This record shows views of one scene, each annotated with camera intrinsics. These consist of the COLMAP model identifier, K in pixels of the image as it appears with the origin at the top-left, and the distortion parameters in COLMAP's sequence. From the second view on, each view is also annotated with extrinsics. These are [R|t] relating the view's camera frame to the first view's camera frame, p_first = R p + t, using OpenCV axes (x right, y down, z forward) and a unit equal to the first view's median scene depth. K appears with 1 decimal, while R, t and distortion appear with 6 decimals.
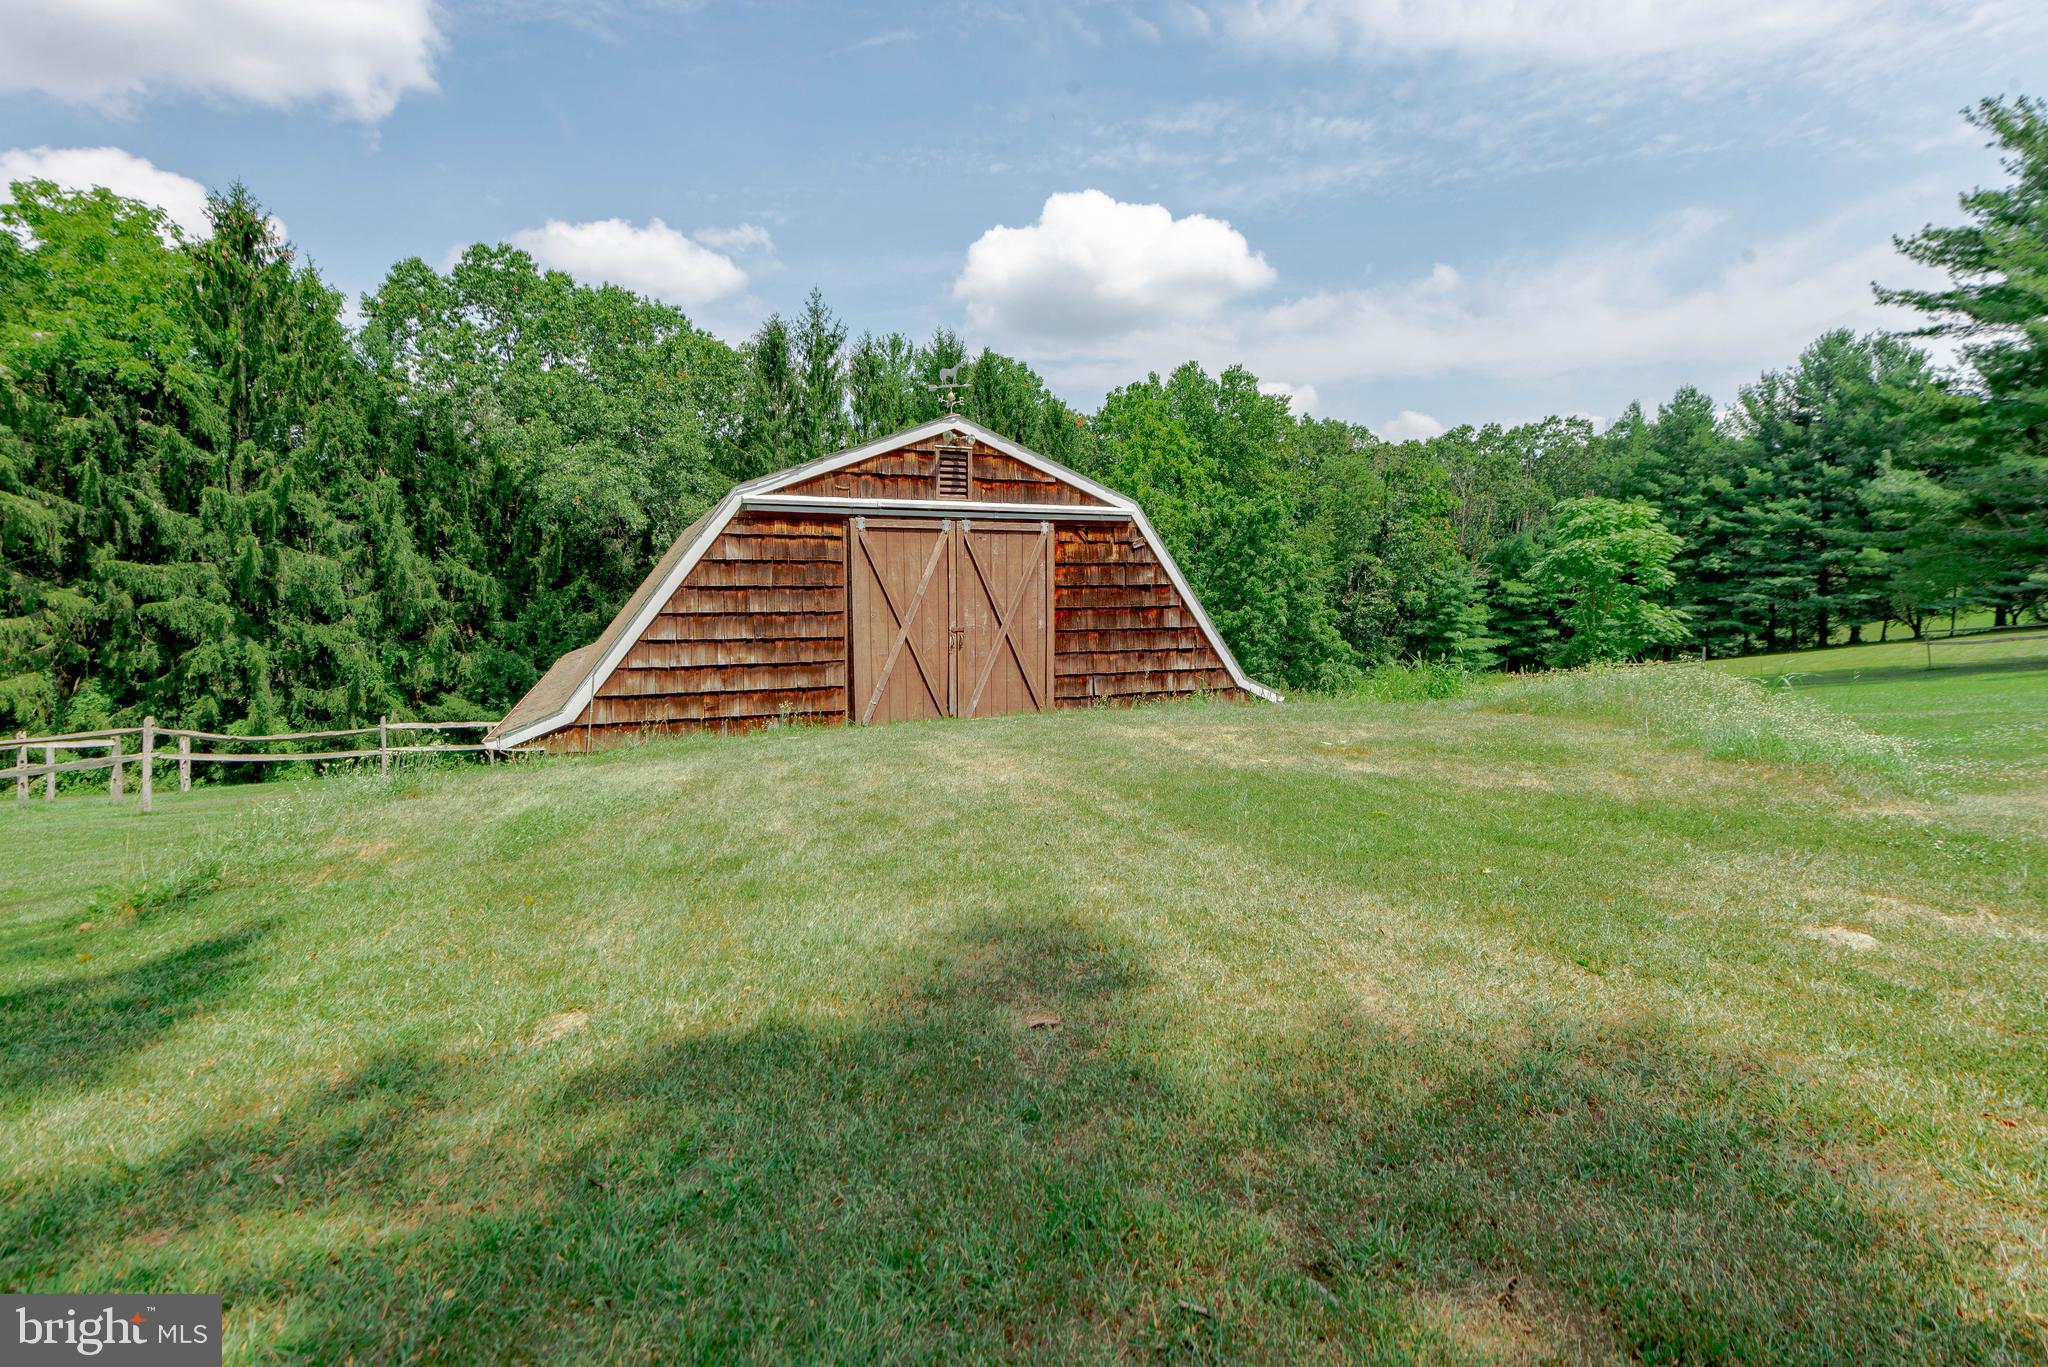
lens RADIAL K [[869.1, 0, 1062.0], [0, 869.1, 667.8], [0, 0, 1]] dist [0.007983, -0.003532]
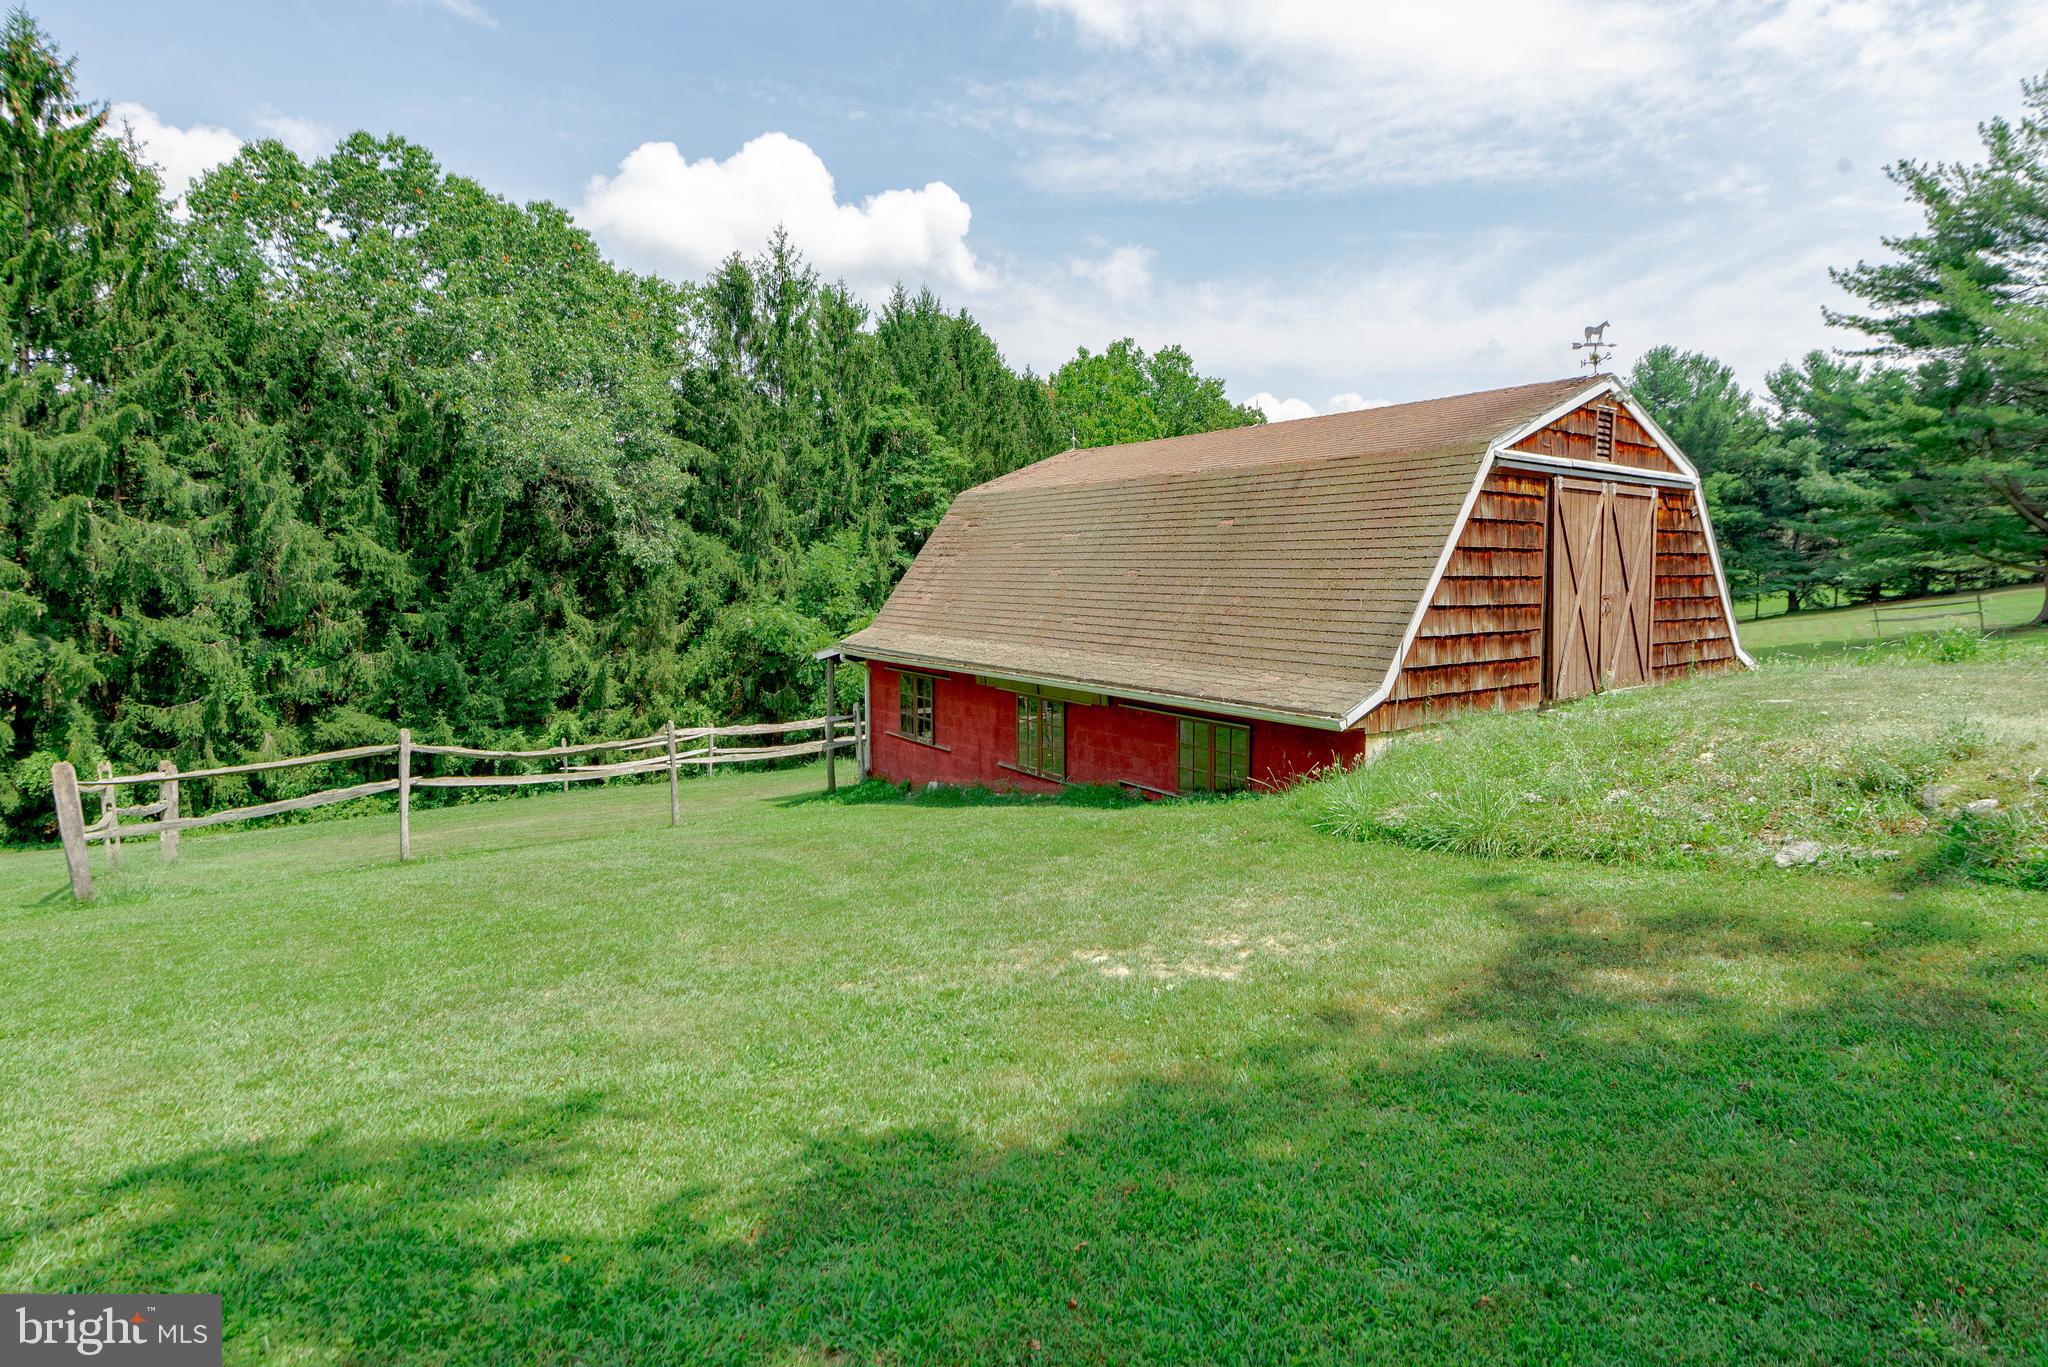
lens RADIAL K [[928.6, 0, 1125.2], [0, 928.6, 634.1], [0, 0, 1]] dist [0.018914, -0.008352]
pose [[0.969993, -0.014237, 0.242717, -0.253697], [0.021796, 0.999357, -0.028486, 0.004404], [-0.242155, 0.032922, 0.969679, 0.037203]]
